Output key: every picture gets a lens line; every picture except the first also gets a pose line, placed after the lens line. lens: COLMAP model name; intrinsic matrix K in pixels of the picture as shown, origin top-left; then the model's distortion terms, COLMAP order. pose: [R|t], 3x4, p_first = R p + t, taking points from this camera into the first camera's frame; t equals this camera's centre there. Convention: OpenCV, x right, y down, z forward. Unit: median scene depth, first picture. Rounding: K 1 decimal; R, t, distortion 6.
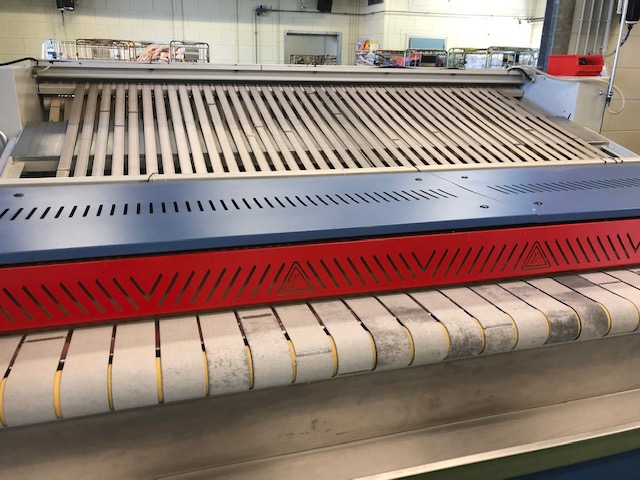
lens RADIAL K [[526.2, 0, 321.1], [0, 526.2, 245.2], [0, 0, 1]] dist [-0.010404, 0.000050]
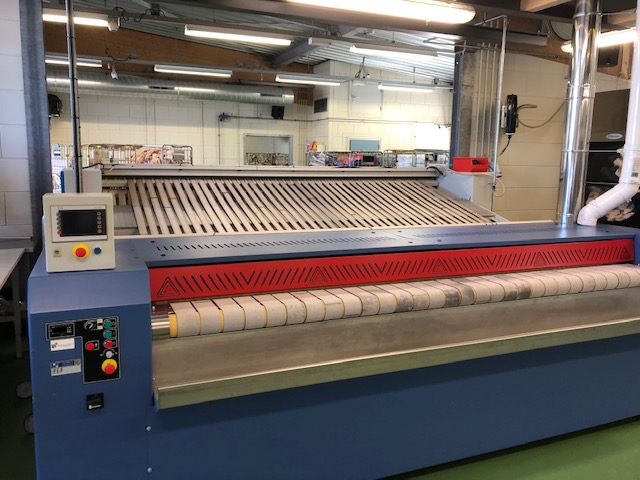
lens RADIAL K [[526.2, 0, 318.0], [0, 526.2, 238.1], [0, 0, 1]] dist [-0.010404, 0.000050]
pose [[0.994413, -0.018669, 0.103897, -0.088943], [0.037094, 0.983268, -0.178350, 0.098549], [-0.098829, 0.181207, 0.978467, -0.337456]]
